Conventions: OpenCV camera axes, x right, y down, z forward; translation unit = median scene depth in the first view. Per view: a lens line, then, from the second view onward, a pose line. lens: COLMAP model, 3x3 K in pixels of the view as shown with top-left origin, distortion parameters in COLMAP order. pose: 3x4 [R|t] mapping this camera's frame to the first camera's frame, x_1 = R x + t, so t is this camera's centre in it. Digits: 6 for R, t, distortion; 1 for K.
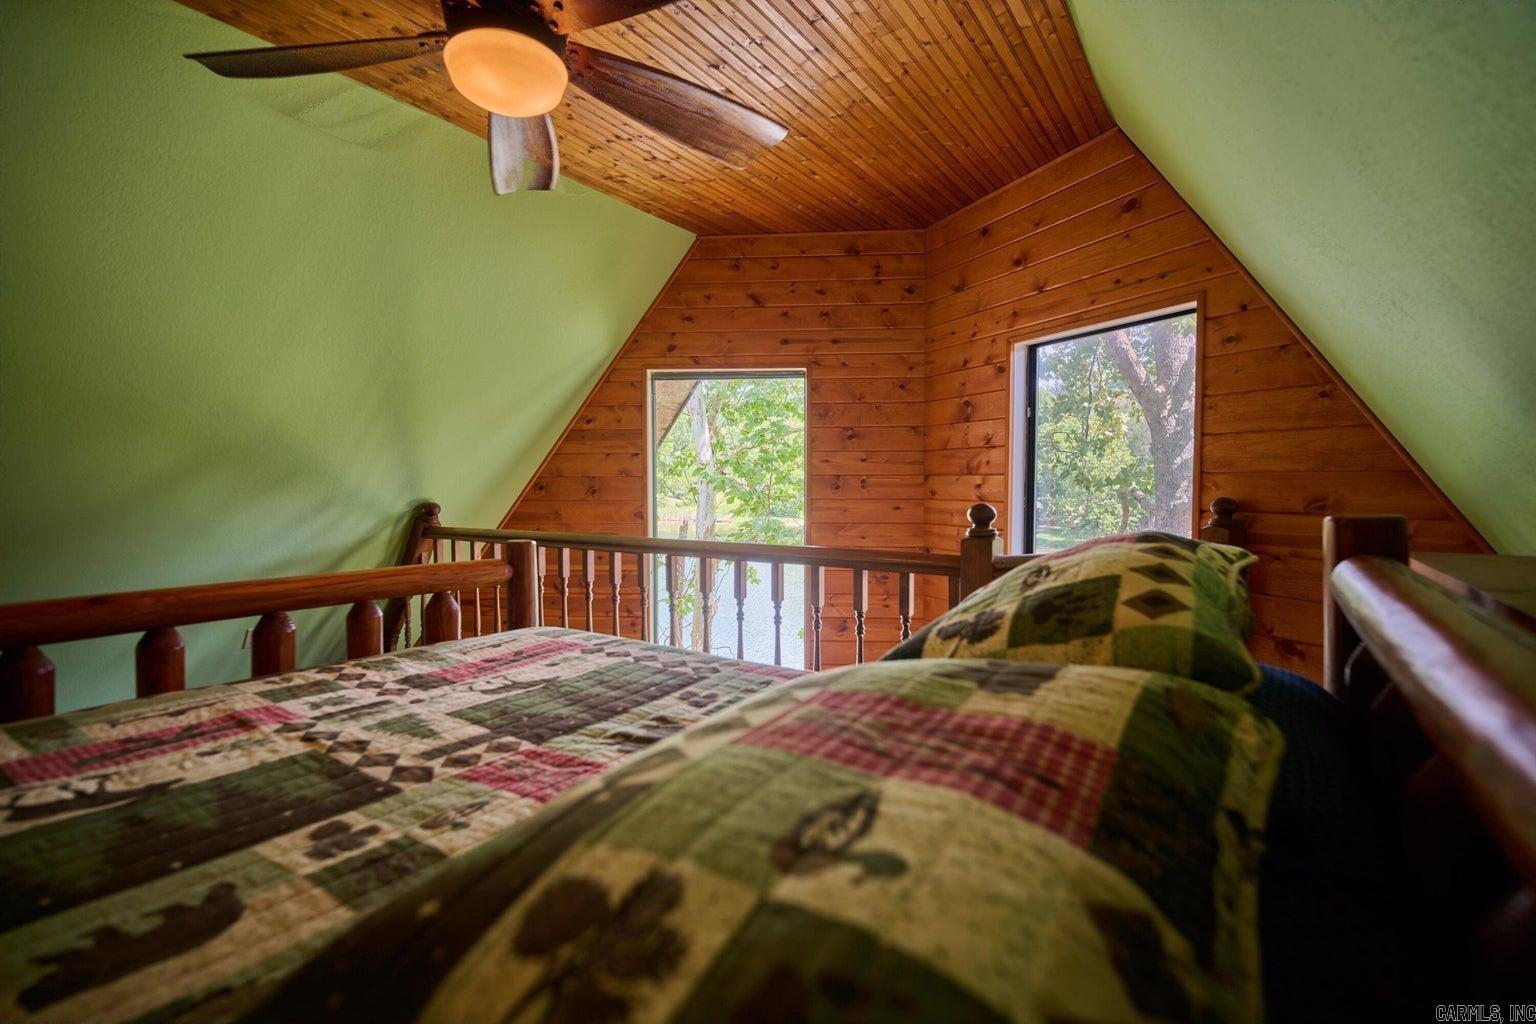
lens RADIAL K [[712.6, 0, 772.9], [0, 712.6, 513.0], [0, 0, 1]] dist [-0.014782, 0.000392]
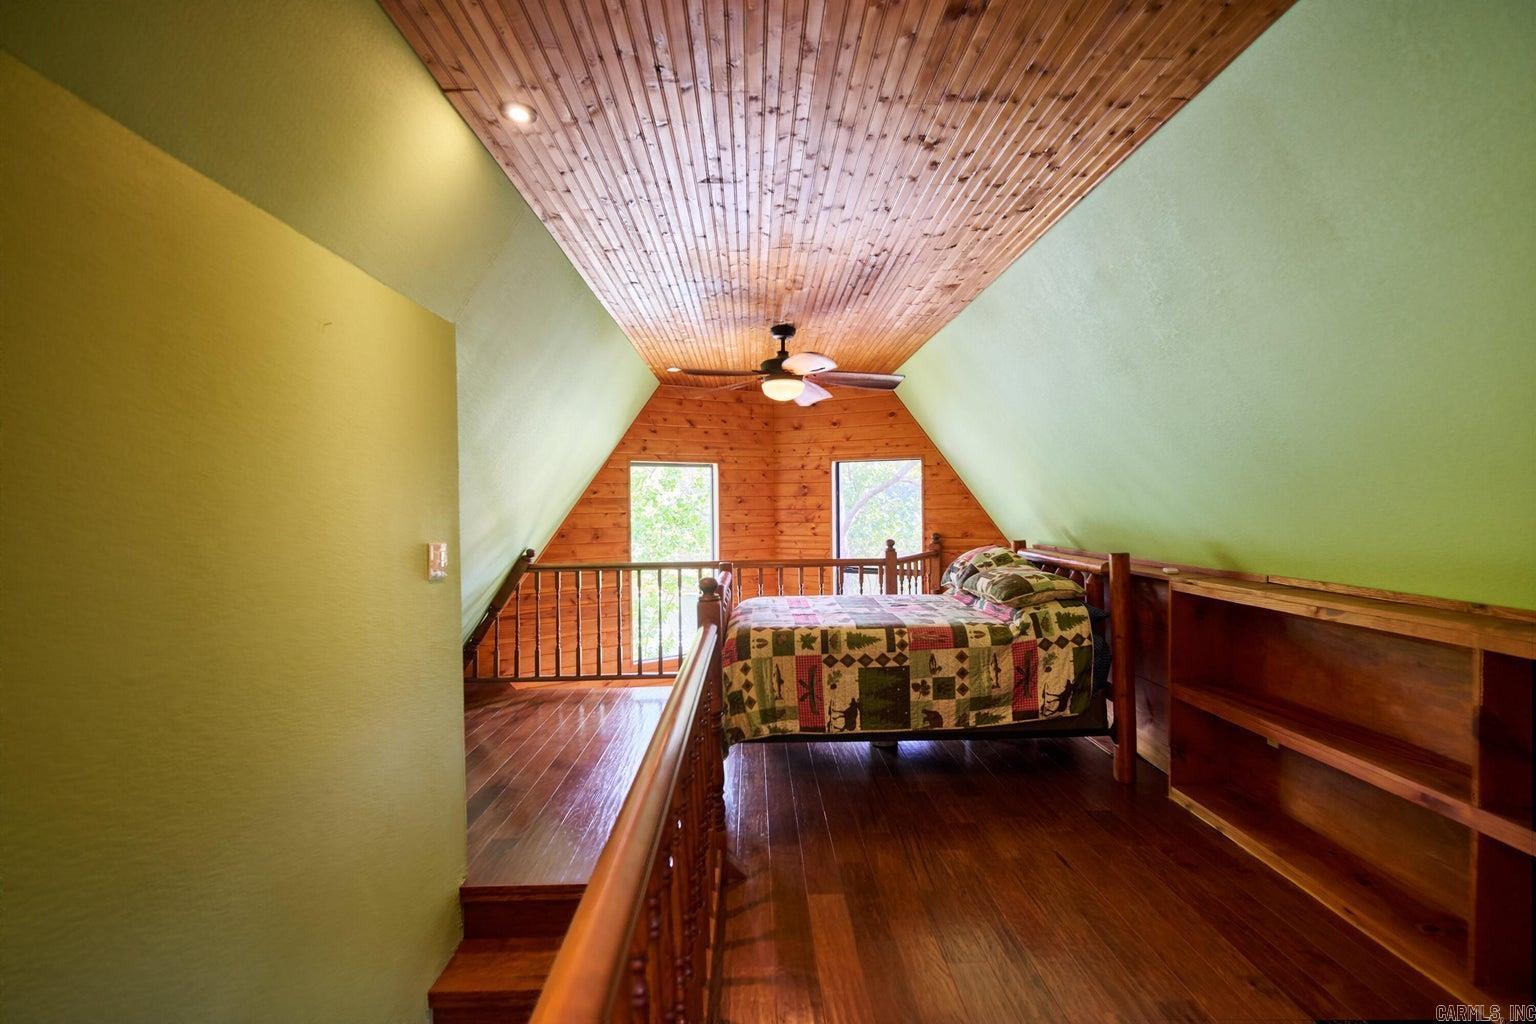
lens RADIAL K [[712.6, 0, 772.9], [0, 712.6, 513.0], [0, 0, 1]] dist [-0.014782, 0.000392]
pose [[0.809758, -0.017022, 0.586517, -0.885576], [0.036253, 0.999121, -0.021056, -0.037830], [-0.585643, 0.038314, 0.809663, -0.513320]]
